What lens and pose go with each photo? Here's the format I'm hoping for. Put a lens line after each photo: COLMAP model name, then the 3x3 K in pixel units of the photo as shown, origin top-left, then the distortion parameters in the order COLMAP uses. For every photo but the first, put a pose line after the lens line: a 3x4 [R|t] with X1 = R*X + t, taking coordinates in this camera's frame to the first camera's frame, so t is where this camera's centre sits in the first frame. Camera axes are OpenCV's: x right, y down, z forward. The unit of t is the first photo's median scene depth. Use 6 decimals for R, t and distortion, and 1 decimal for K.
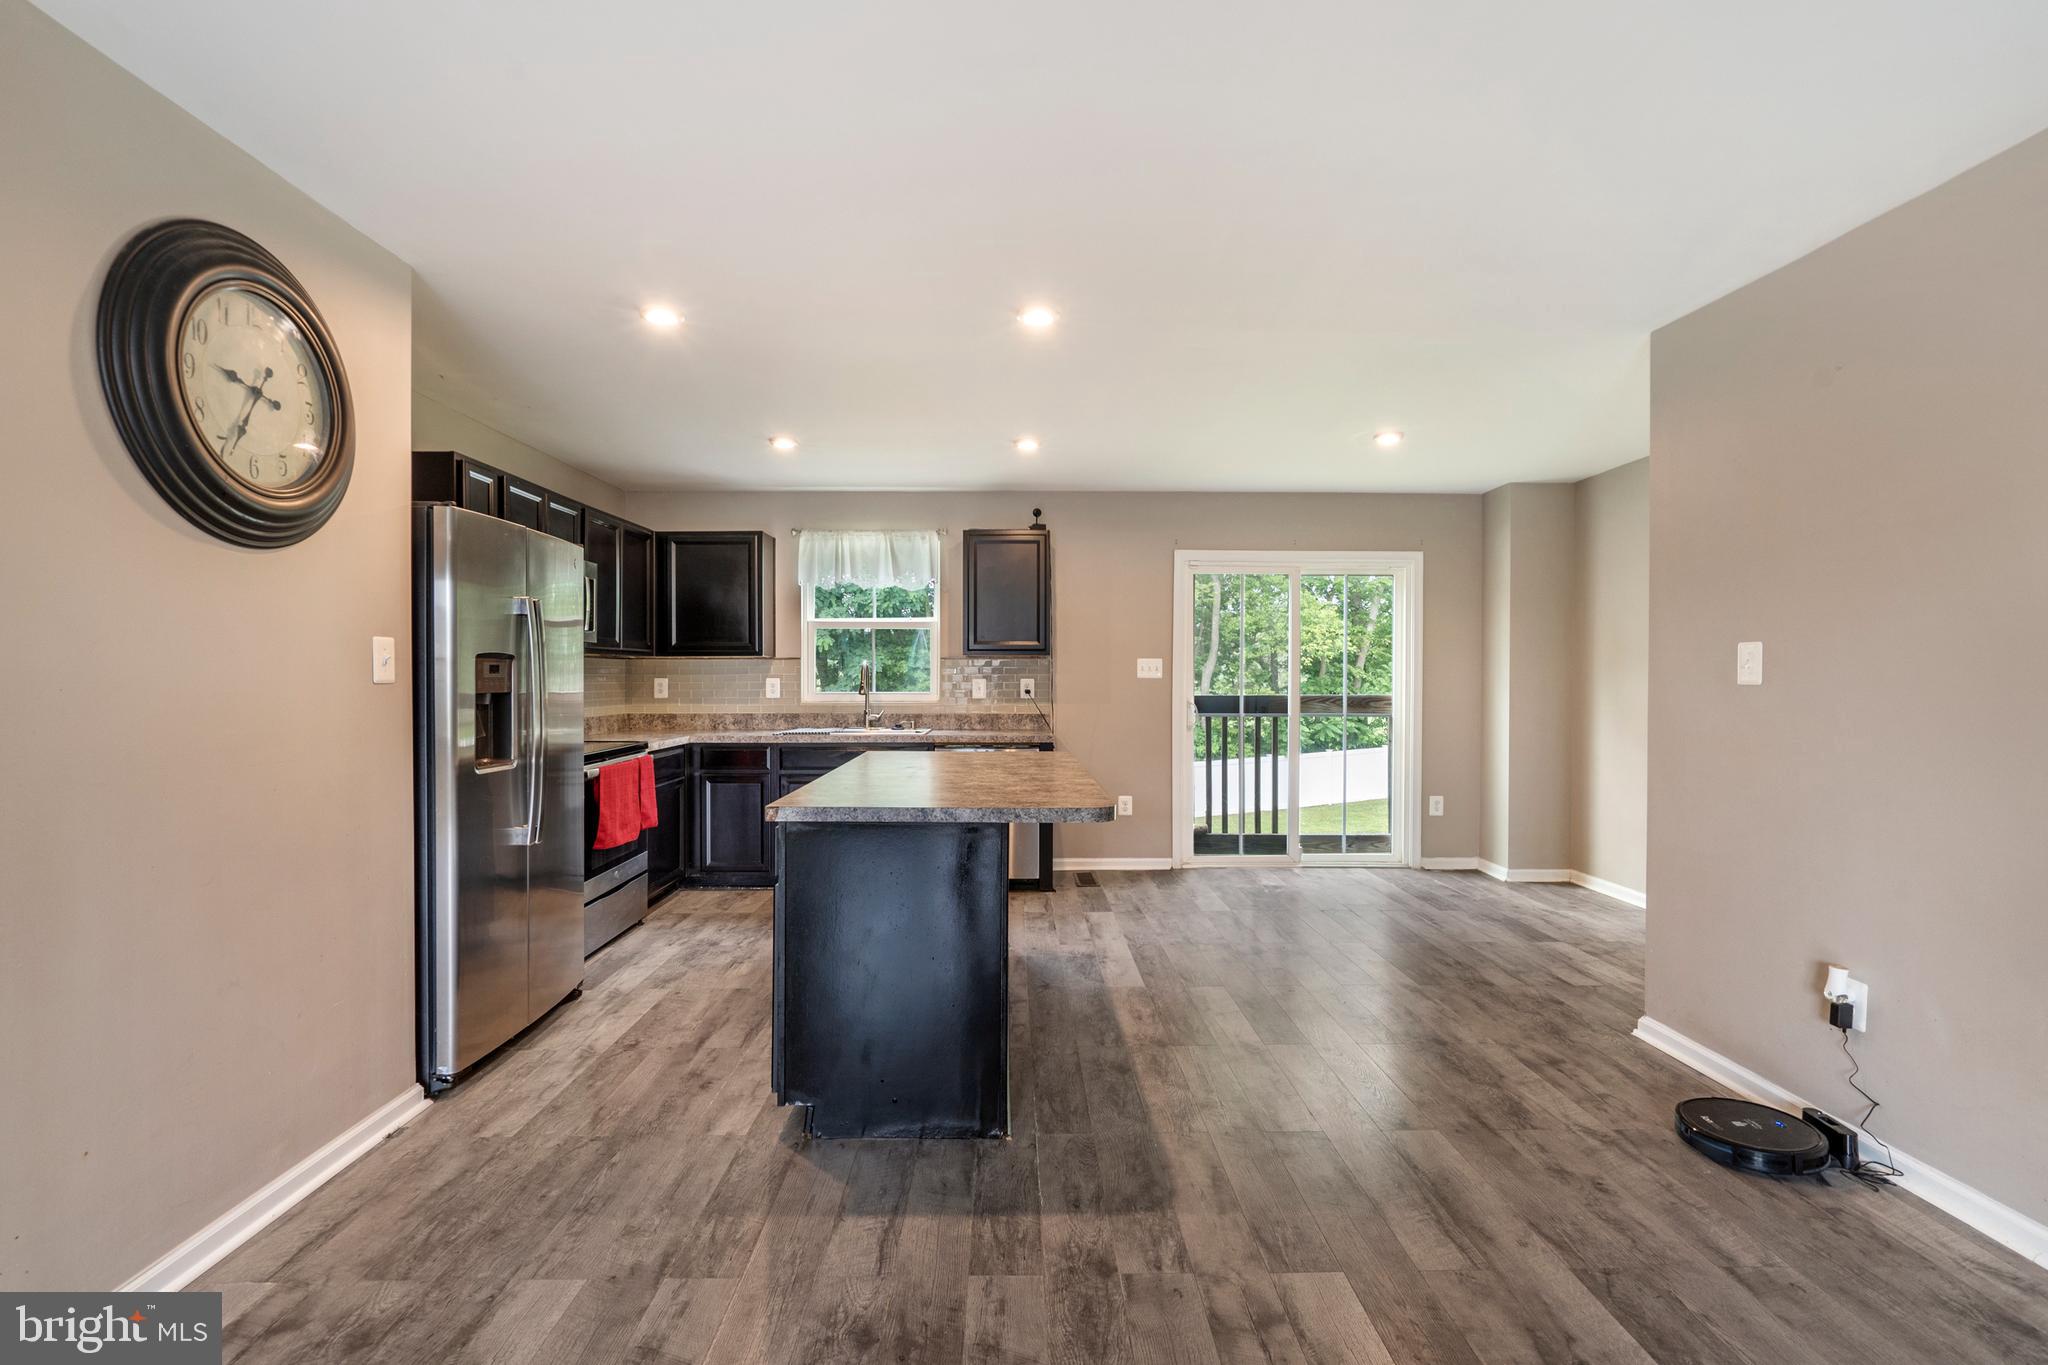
lens RADIAL K [[944.2, 0, 1027.6], [0, 944.2, 679.8], [0, 0, 1]] dist [-0.010243, 0.003621]
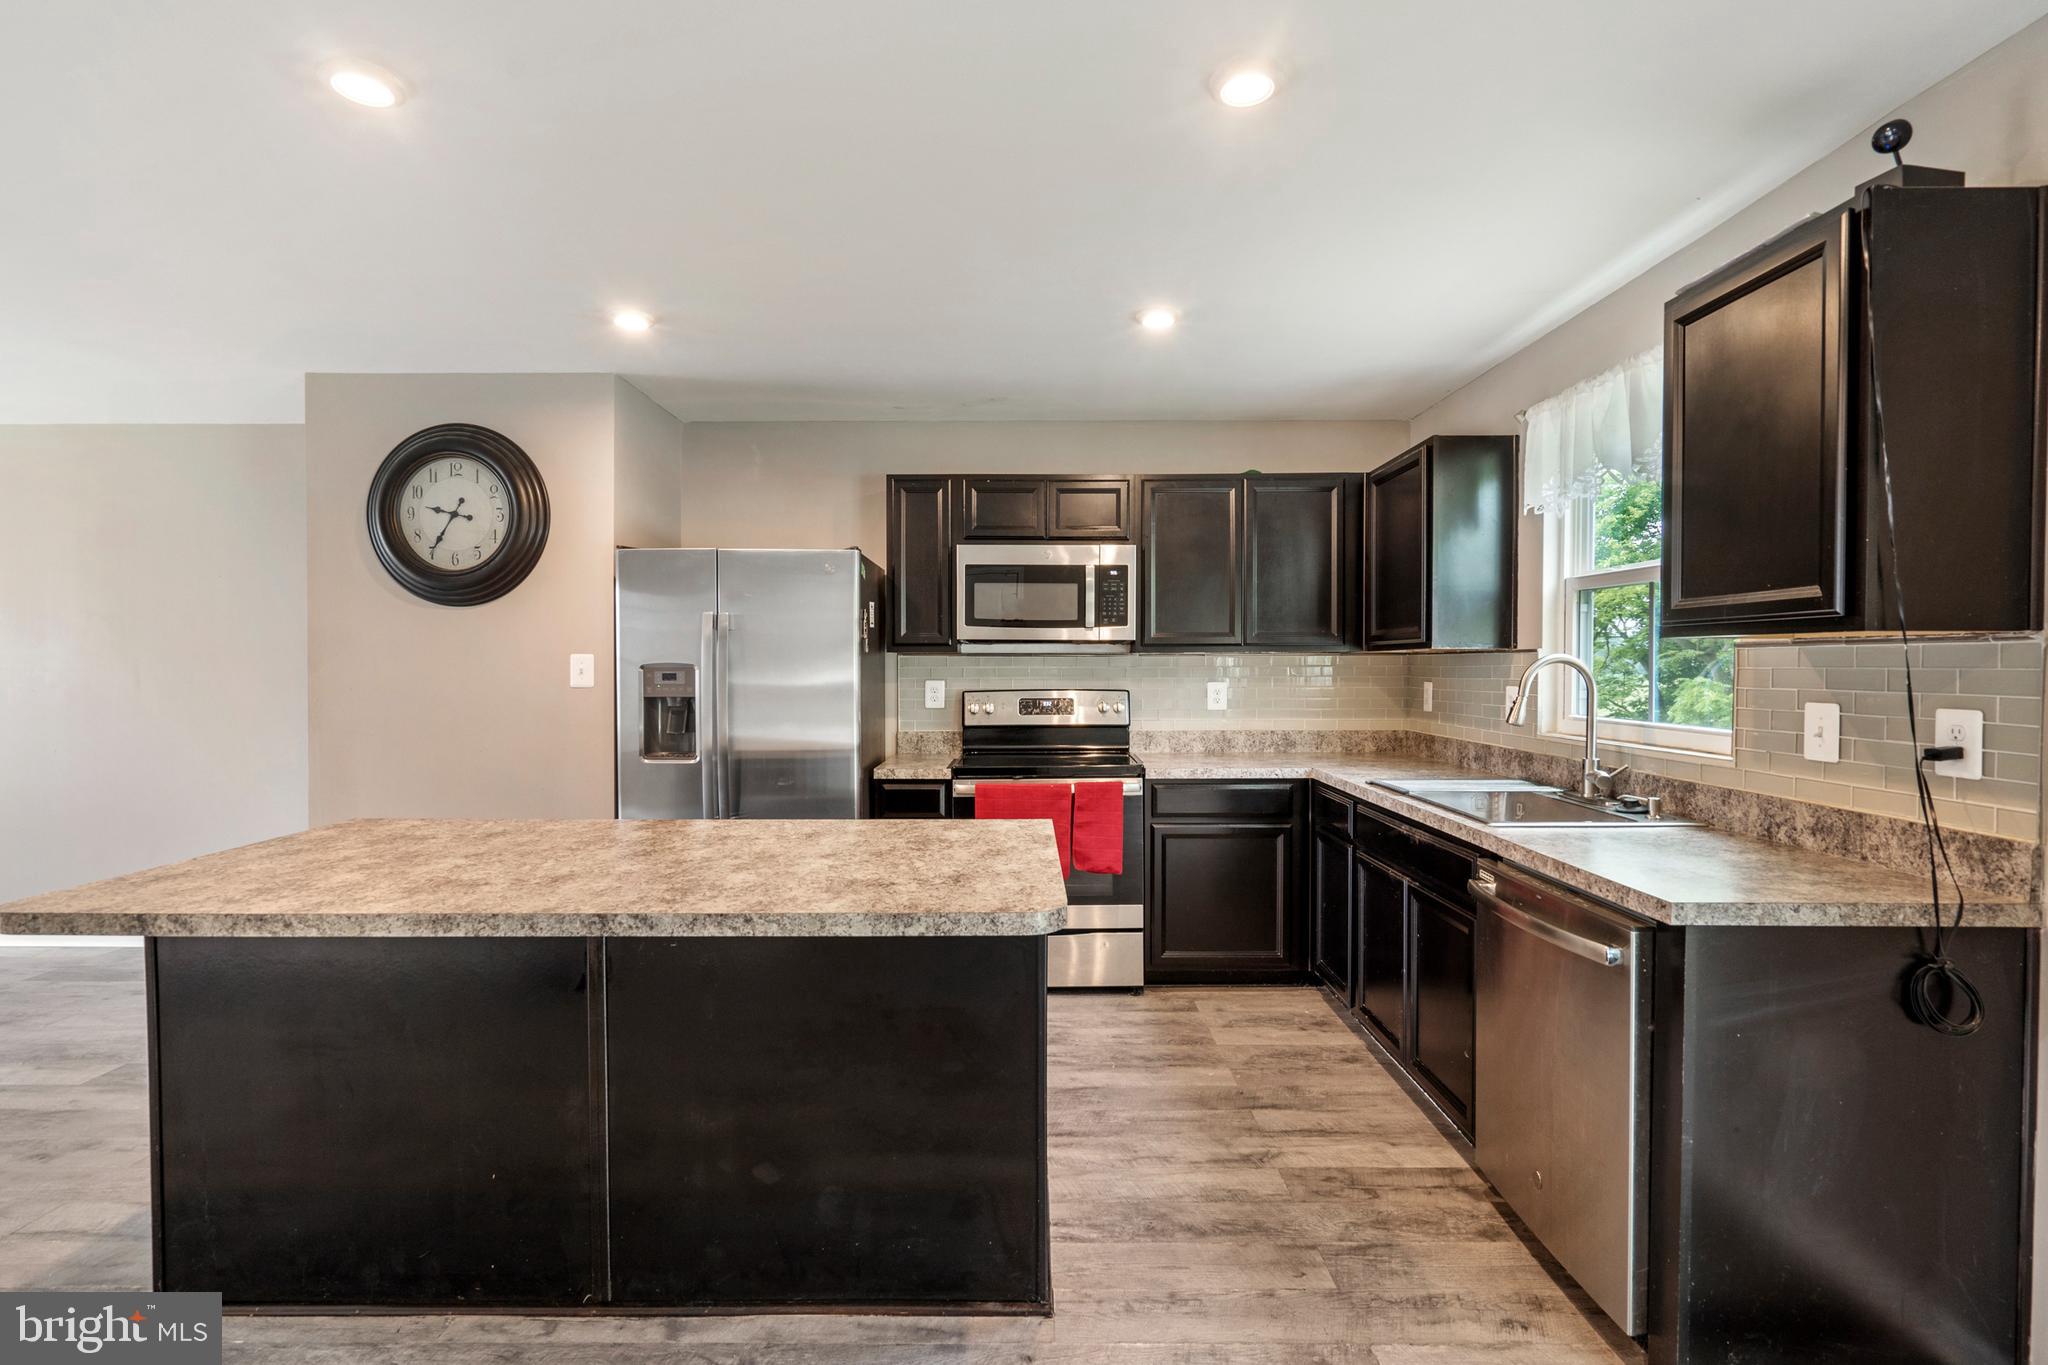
lens RADIAL K [[944.2, 0, 1027.6], [0, 944.2, 679.8], [0, 0, 1]] dist [-0.010243, 0.003621]
pose [[-0.020658, 0.018221, -0.999621, 0.410650], [-0.002707, 0.999829, 0.018281, -0.020759], [0.999783, 0.003084, -0.020605, 0.998417]]
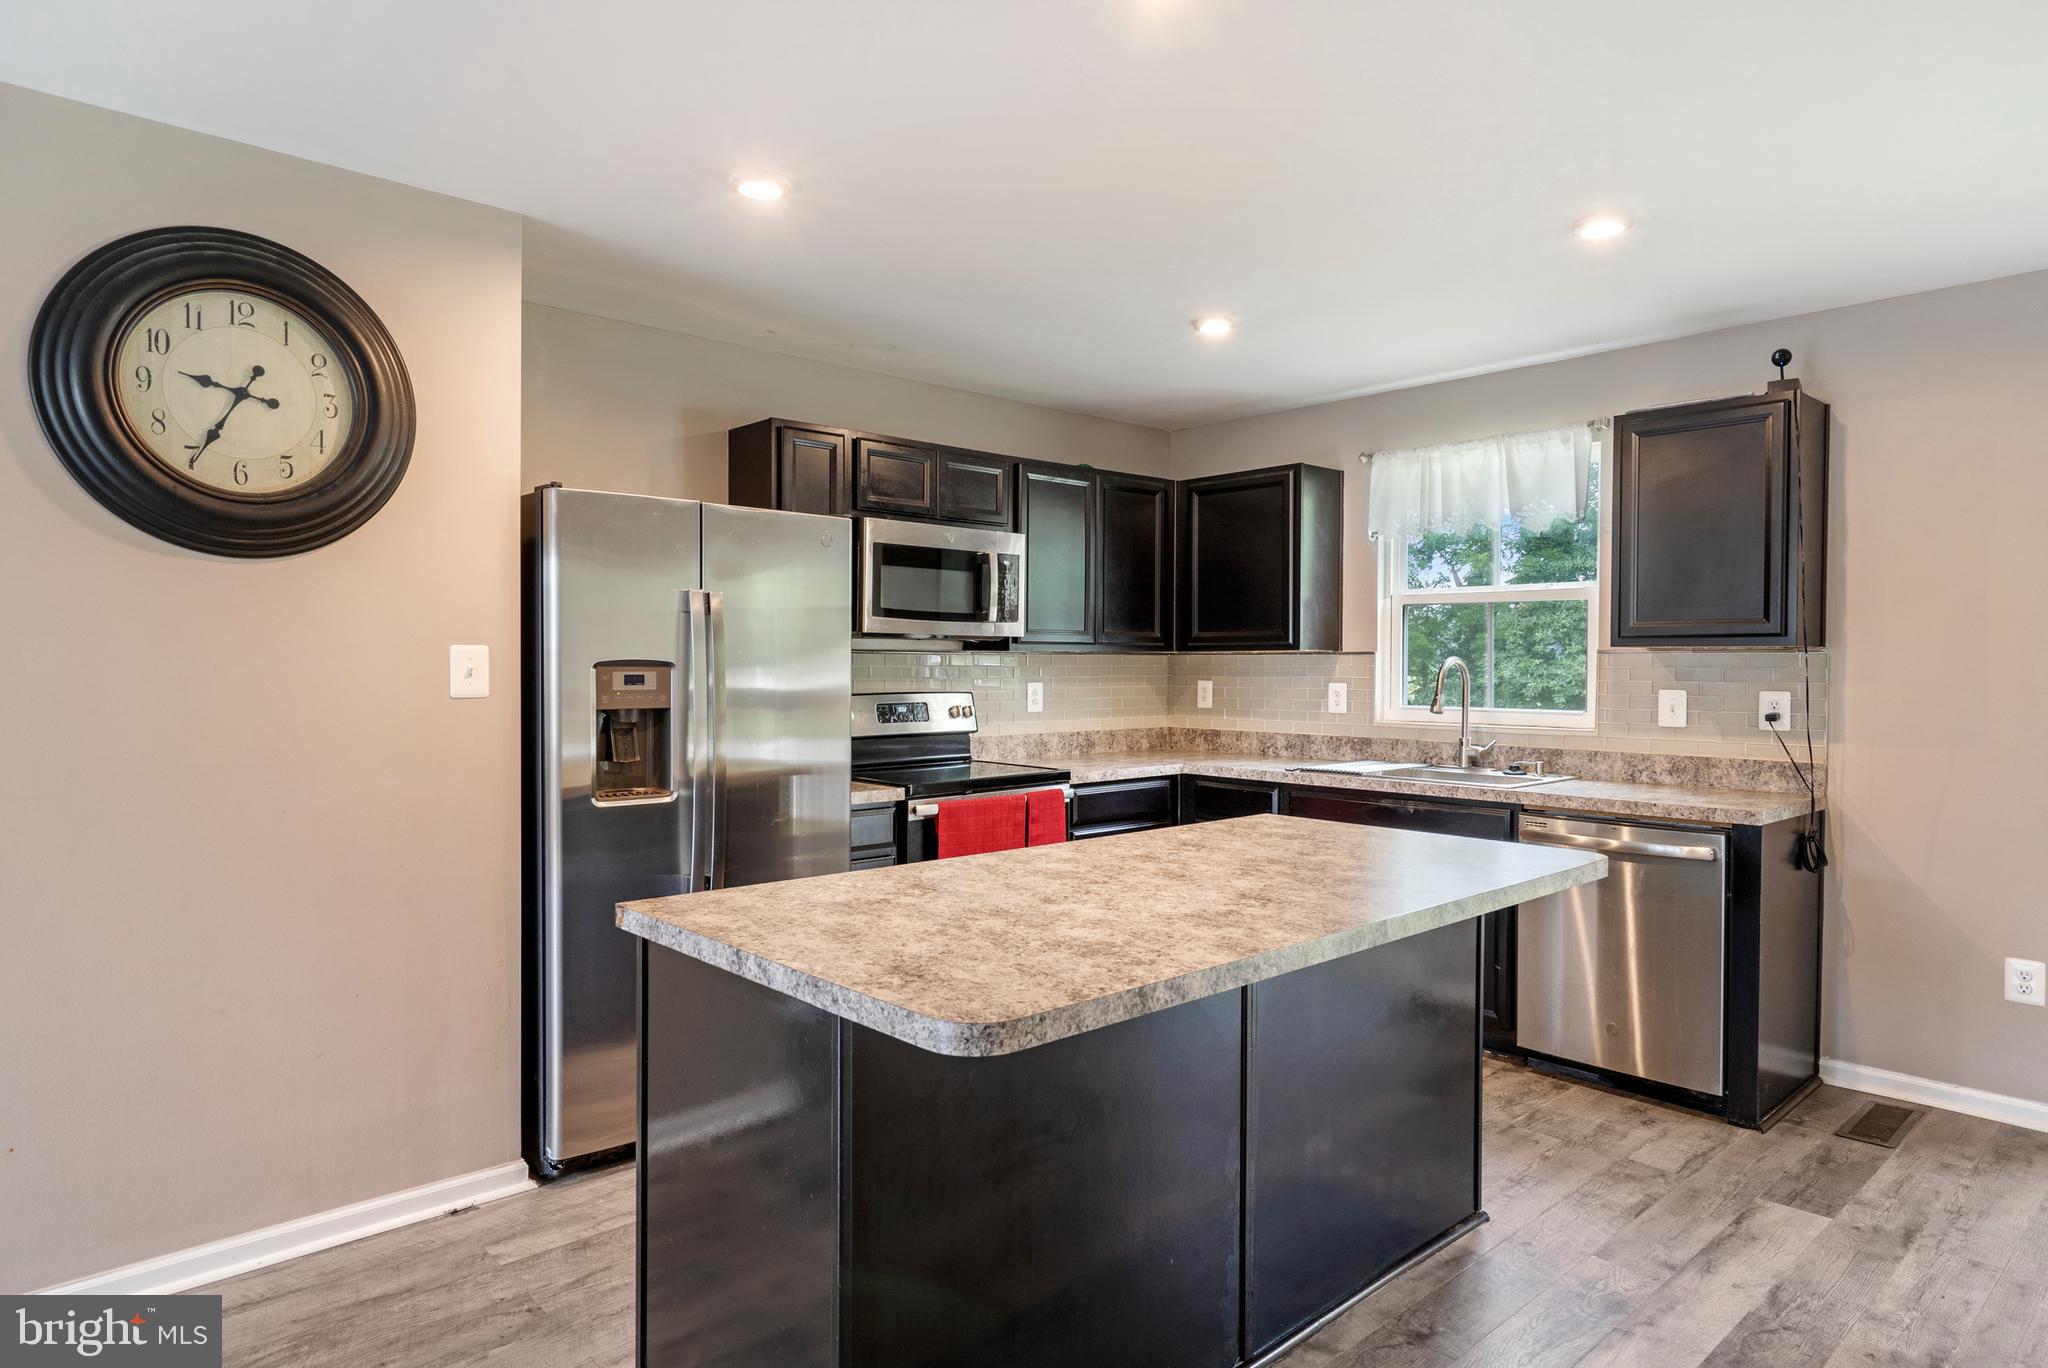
lens RADIAL K [[1199.6, 0, 1019.0], [0, 1199.6, 679.6], [0, 0, 1]] dist [0.004696, 0.000342]
pose [[0.662942, 0.012923, -0.748559, 0.296320], [-0.006235, 0.999912, 0.011741, -0.017493], [0.748645, -0.003117, 0.662964, 0.378459]]
